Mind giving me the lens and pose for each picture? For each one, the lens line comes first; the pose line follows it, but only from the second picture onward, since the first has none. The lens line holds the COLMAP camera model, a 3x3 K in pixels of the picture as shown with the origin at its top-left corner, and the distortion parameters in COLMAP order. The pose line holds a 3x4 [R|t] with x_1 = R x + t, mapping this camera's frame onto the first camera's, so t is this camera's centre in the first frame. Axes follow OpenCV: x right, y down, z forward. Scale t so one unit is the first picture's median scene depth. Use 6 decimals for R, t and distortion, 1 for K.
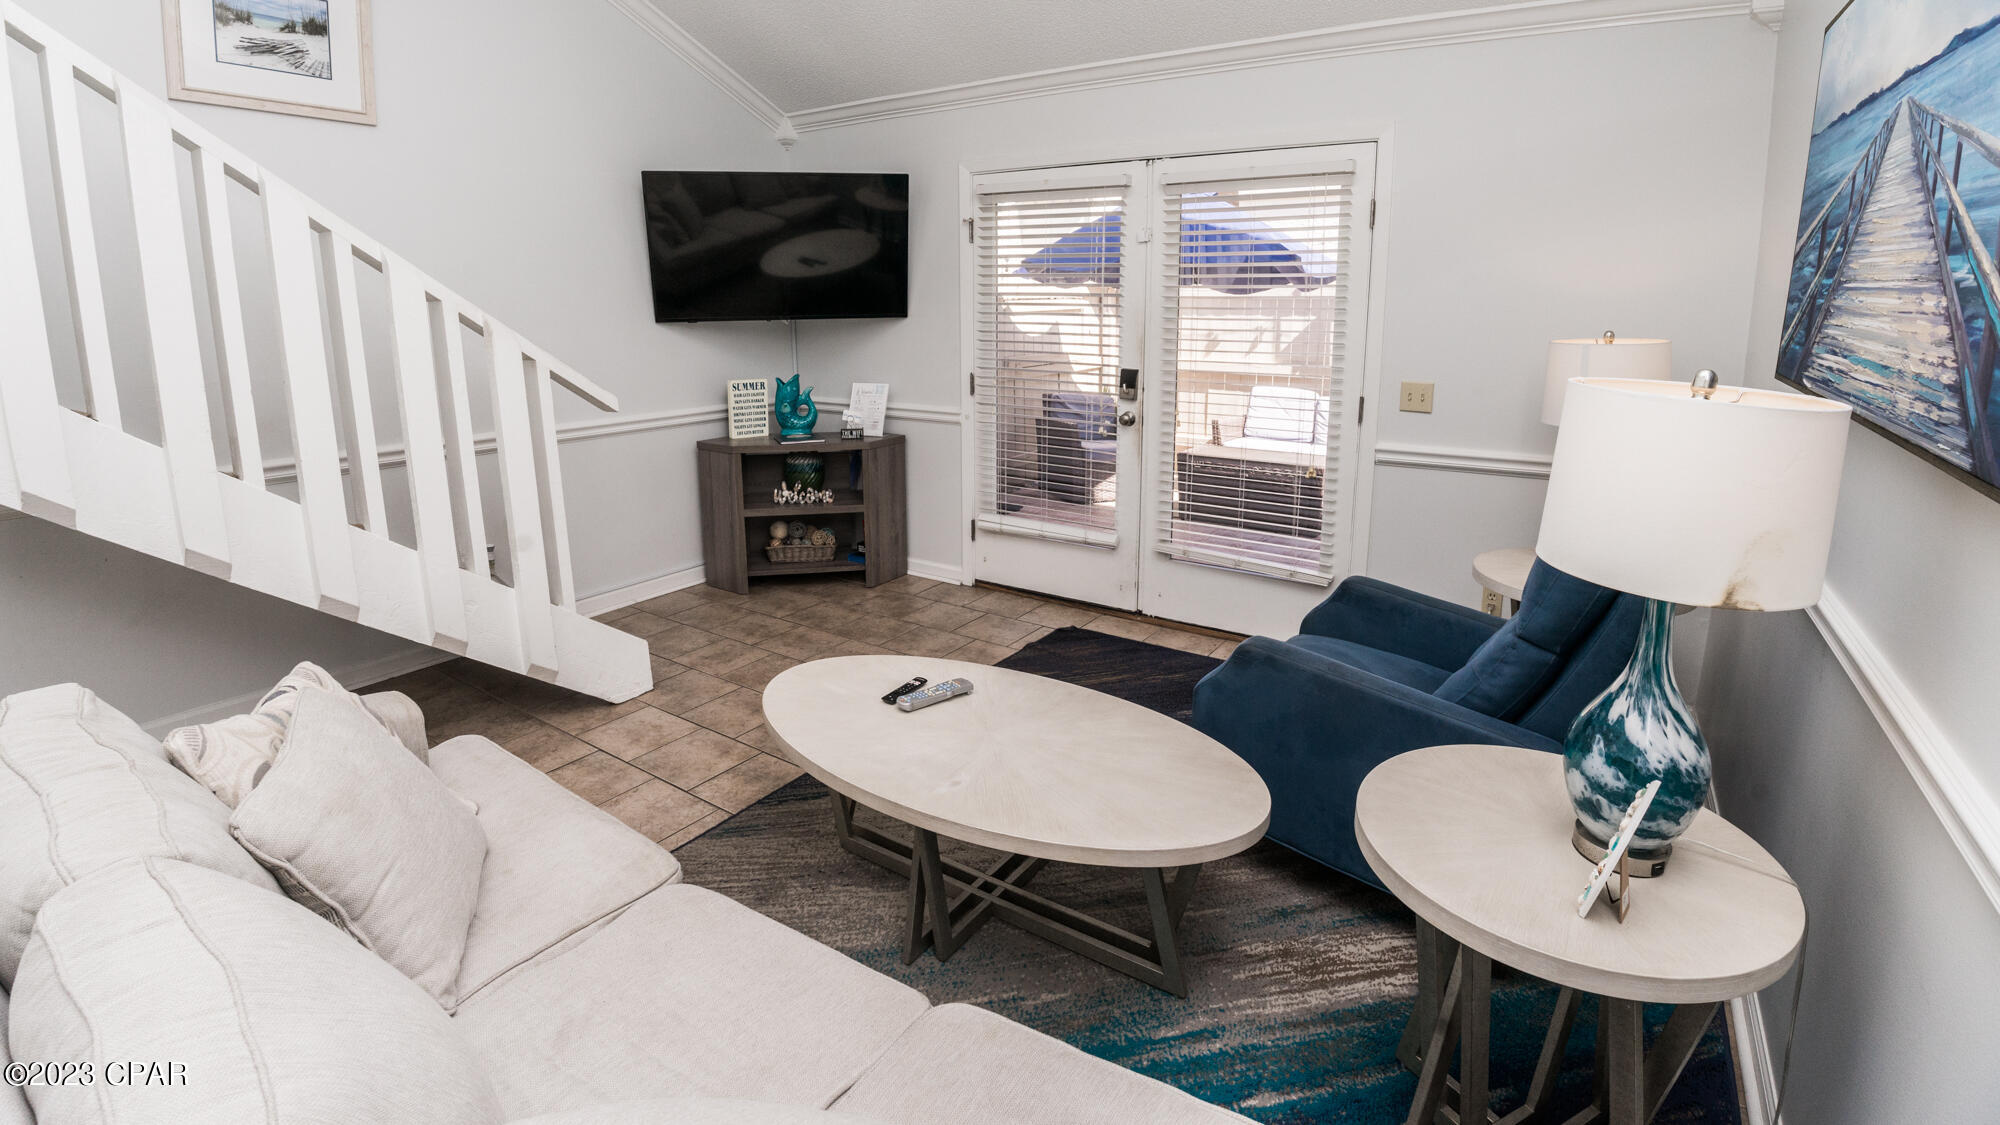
lens RADIAL K [[900.7, 0, 1003.4], [0, 900.7, 459.6], [0, 0, 1]] dist [-0.067396, 0.005308]
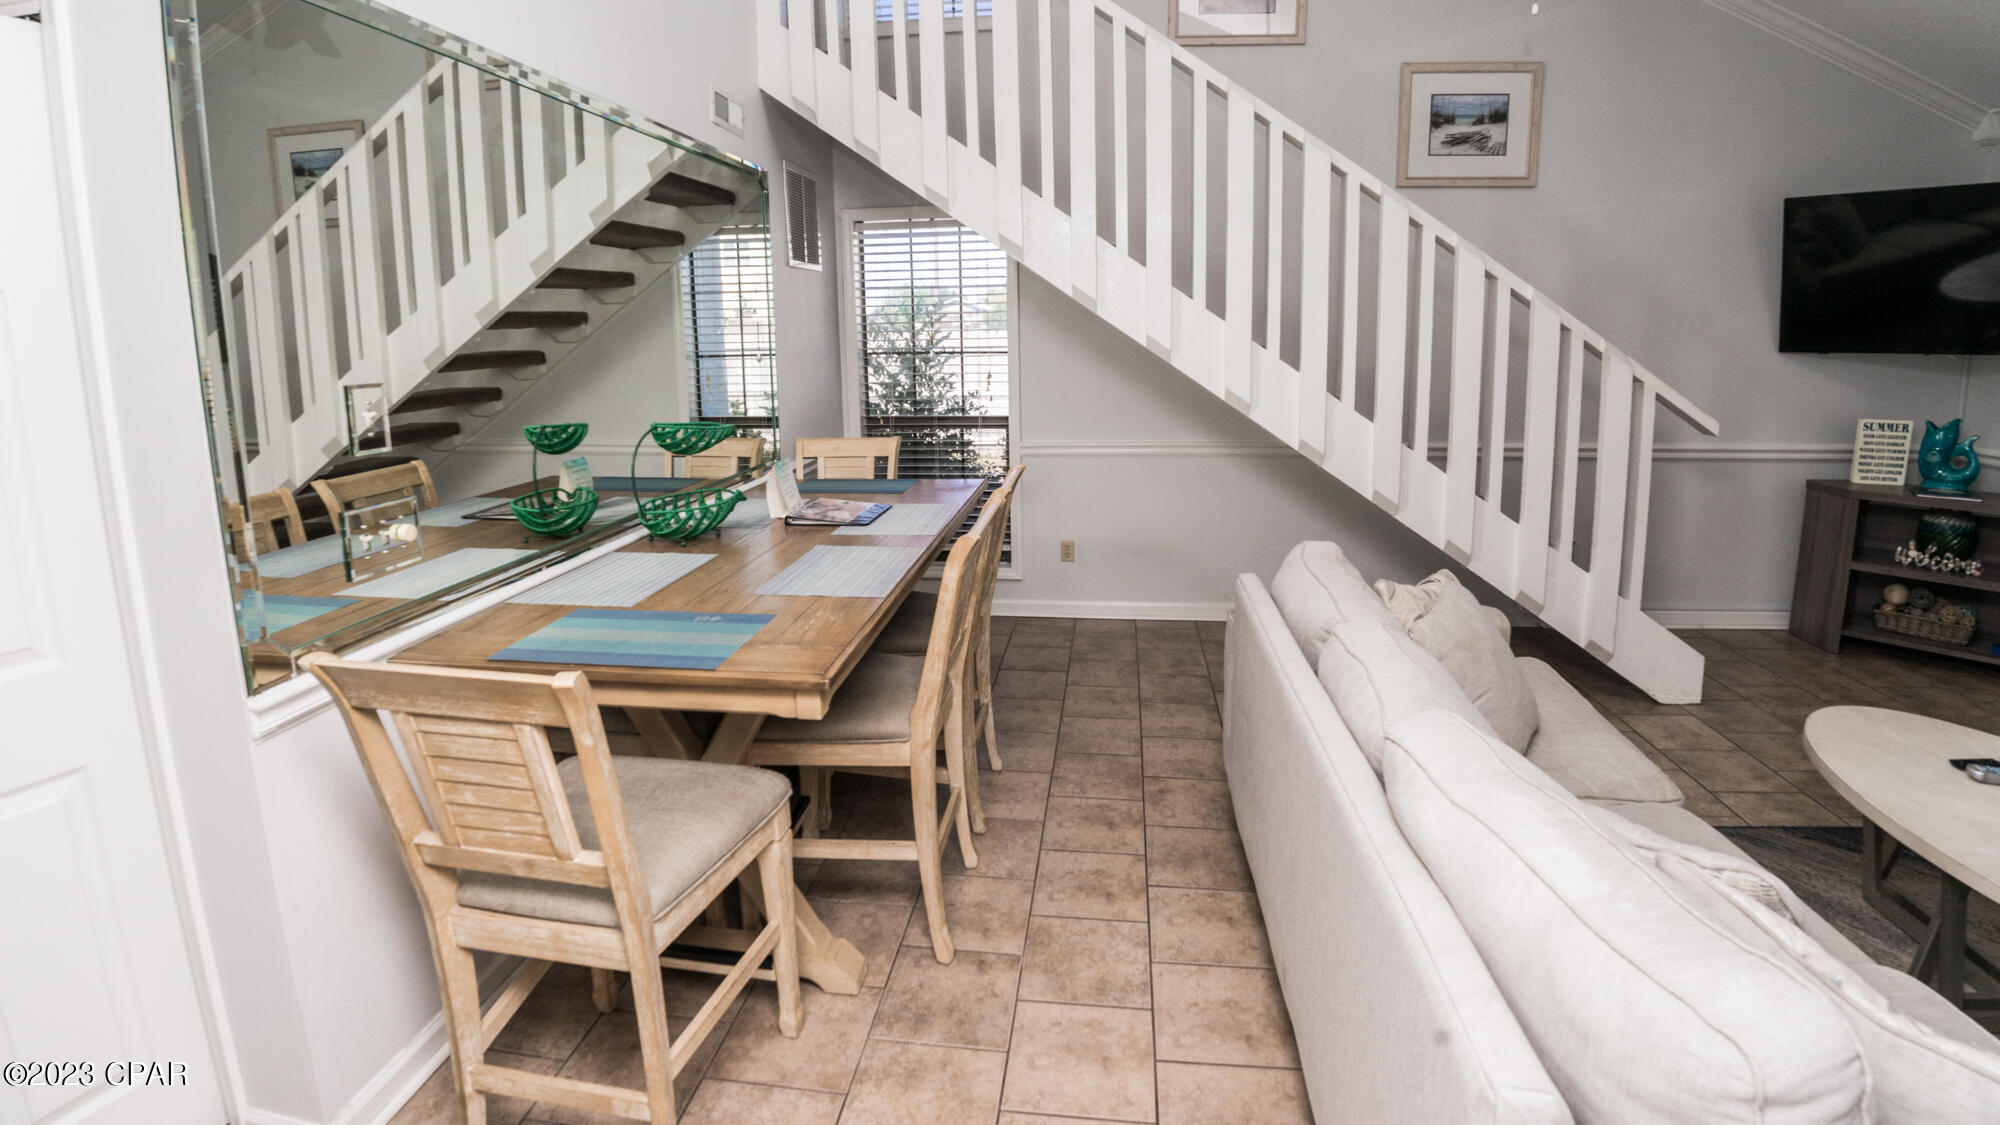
lens RADIAL K [[905.0, 0, 1007.1], [0, 905.0, 473.4], [0, 0, 1]] dist [-0.066323, 0.006044]
pose [[0.444611, 0.134917, -0.885505, 0.089067], [-0.139414, 0.986967, 0.080377, 0.019959], [0.884808, 0.087715, 0.457625, -0.174452]]
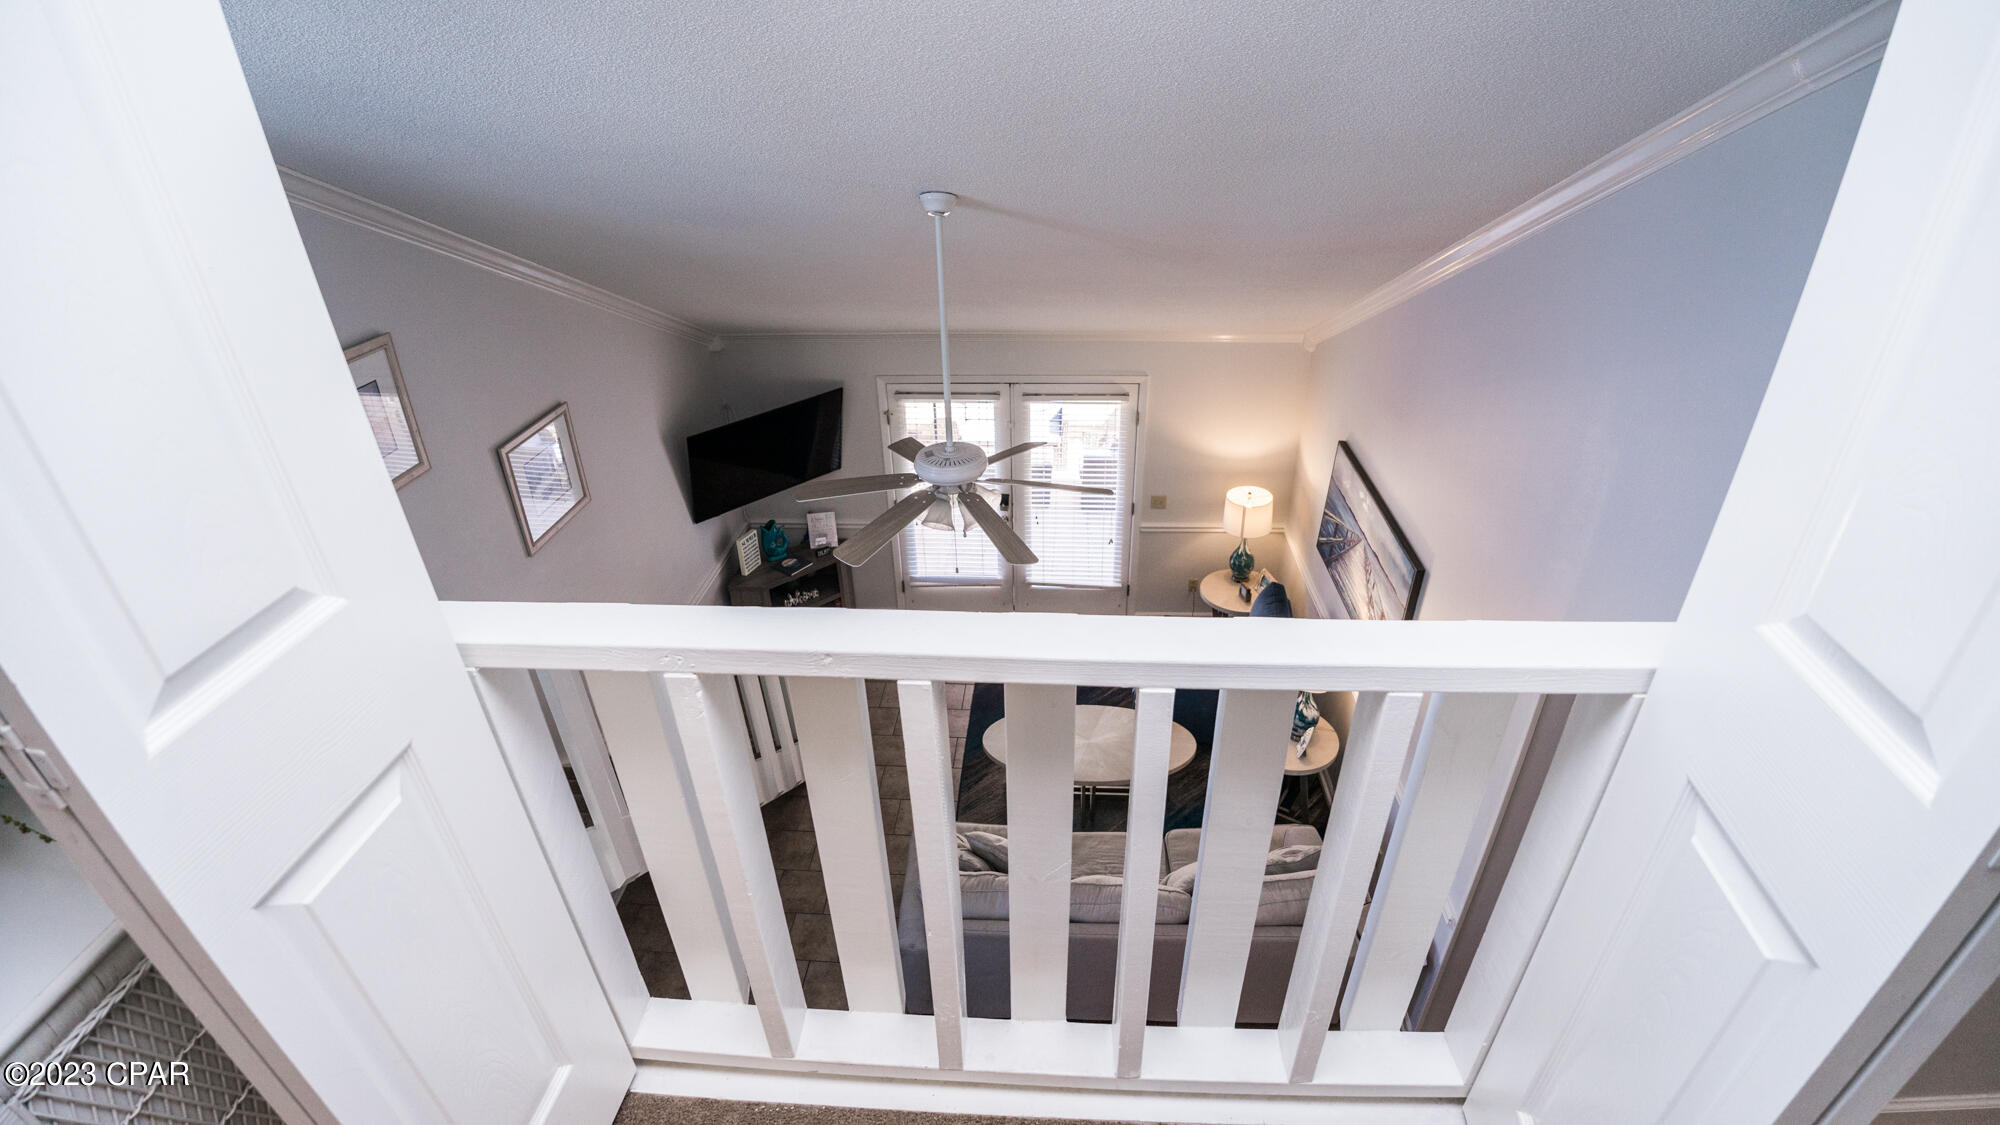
lens RADIAL K [[895.7, 0, 1005.3], [0, 895.7, 569.1], [0, 0, 1]] dist [-0.098975, 0.005003]
pose [[0.865380, -0.268364, 0.423201, -0.627414], [0.105838, 0.923344, 0.369098, -0.603147], [-0.489813, -0.274620, 0.827446, -0.475398]]
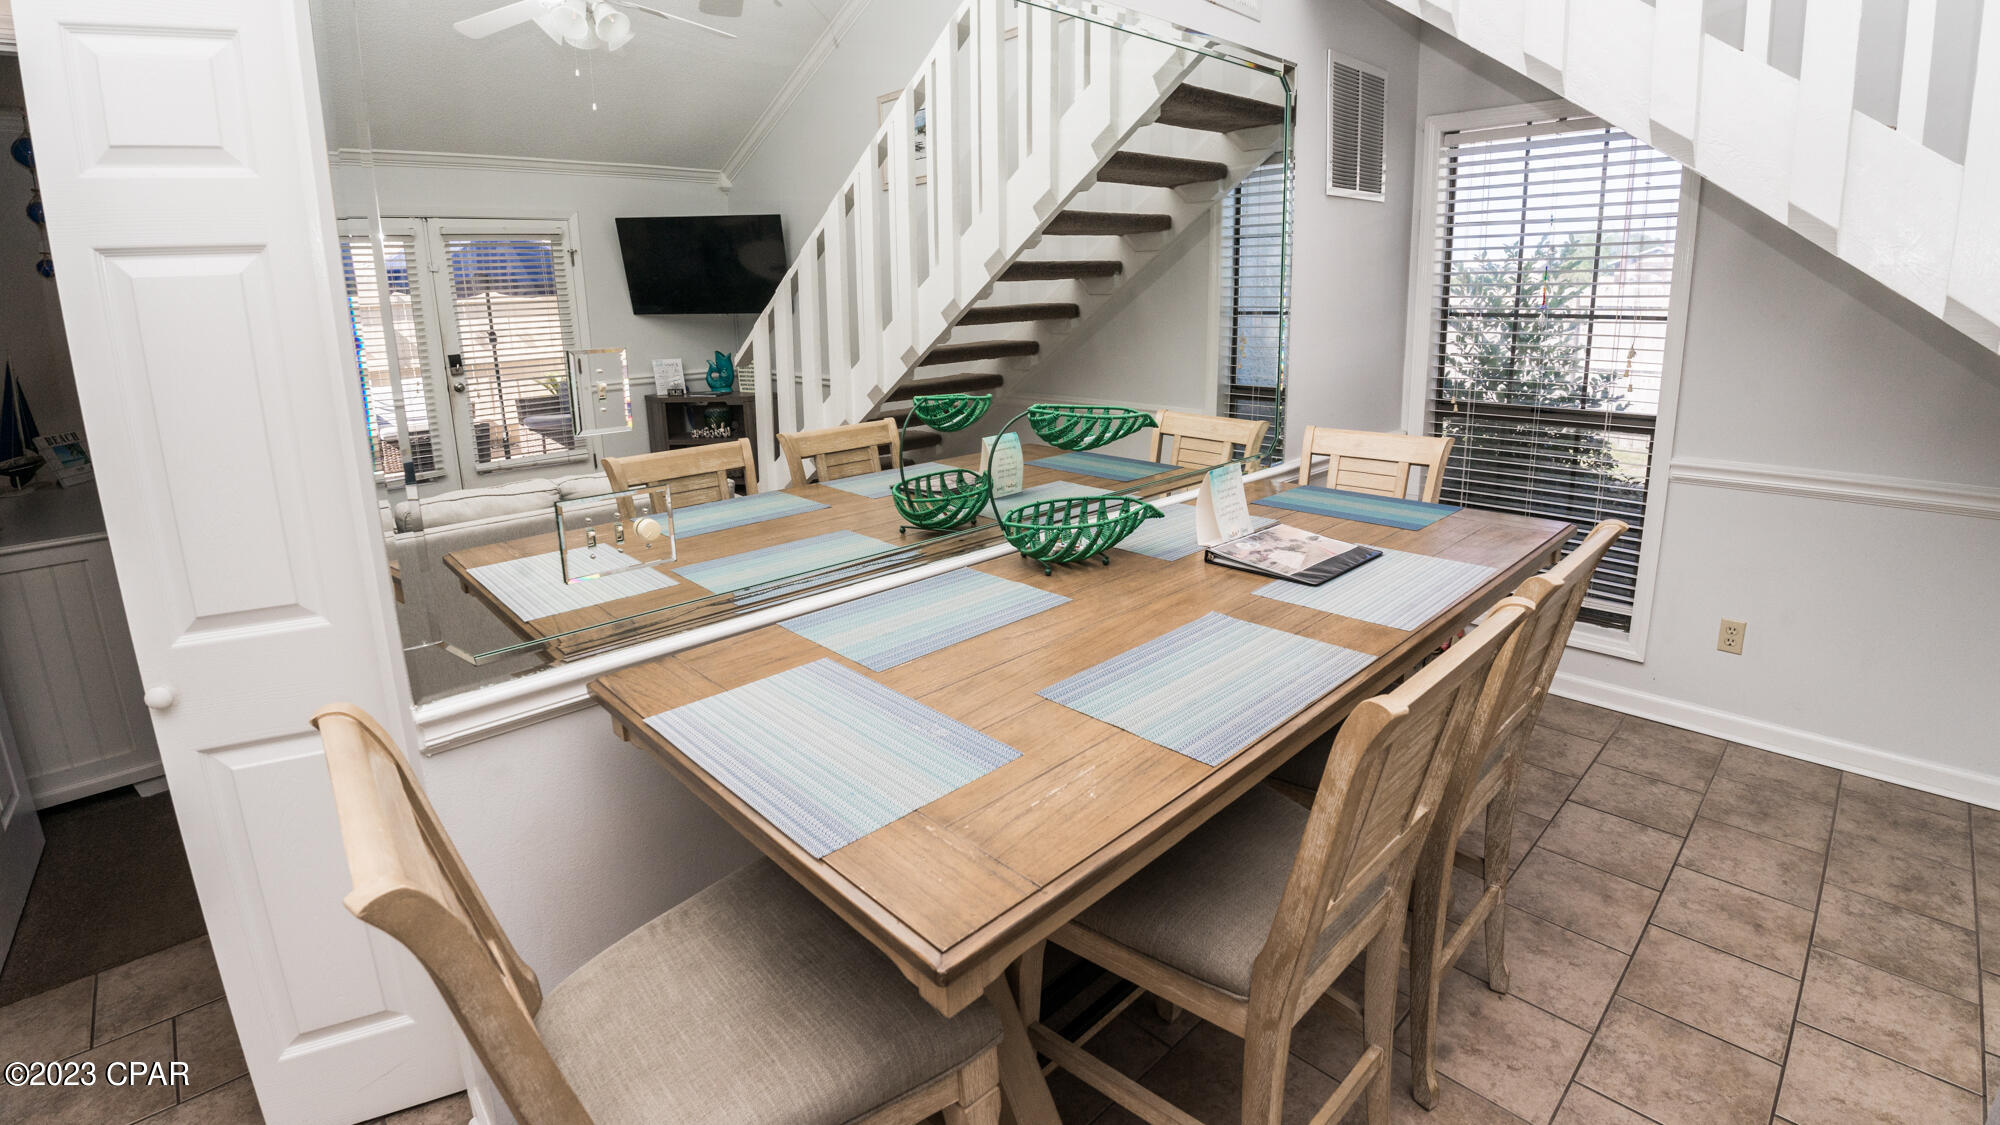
lens RADIAL K [[903.5, 0, 1005.7], [0, 903.5, 484.7], [0, 0, 1]] dist [-0.069264, 0.006735]
pose [[-0.224845, 0.206322, -0.952300, -0.111366], [-0.144475, 0.959464, 0.241985, -0.001771], [0.963624, 0.191992, -0.185922, -0.031790]]
